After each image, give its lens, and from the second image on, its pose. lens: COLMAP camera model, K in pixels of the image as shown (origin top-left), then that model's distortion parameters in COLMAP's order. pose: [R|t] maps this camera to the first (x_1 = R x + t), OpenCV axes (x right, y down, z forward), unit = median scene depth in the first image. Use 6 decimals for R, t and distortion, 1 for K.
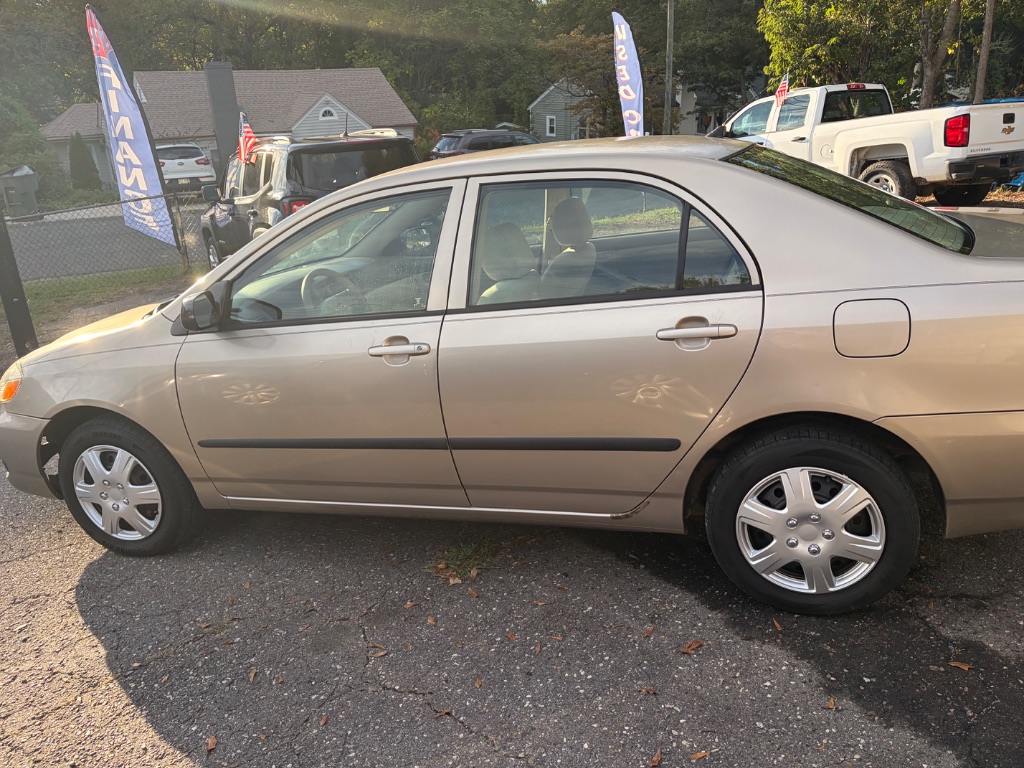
lens RADIAL K [[808.2, 0, 519.9], [0, 808.2, 380.9], [0, 0, 1]] dist [0.069639, -0.081091]
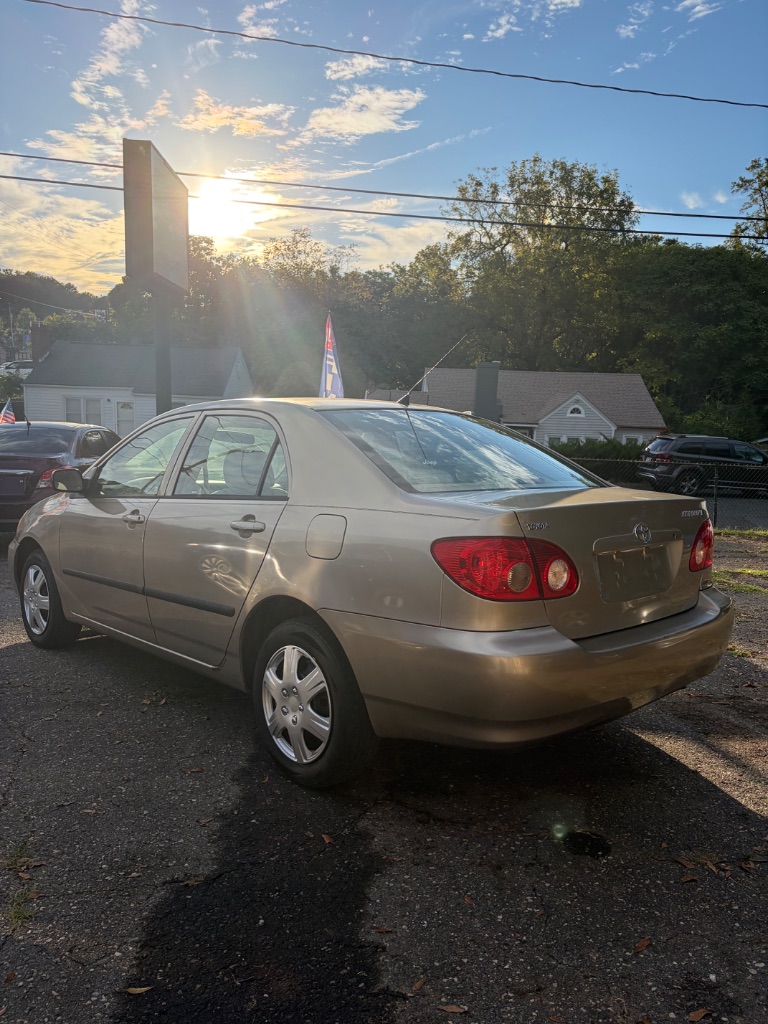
lens RADIAL K [[802.3, 0, 384.0], [0, 802.3, 512.0], [0, 0, 1]] dist [0.074028, -0.133677]
pose [[0.853308, 0.138469, -0.502685, 0.958702], [-0.234774, 0.962867, -0.133298, 0.036698], [0.465561, 0.231762, 0.854131, -0.021500]]
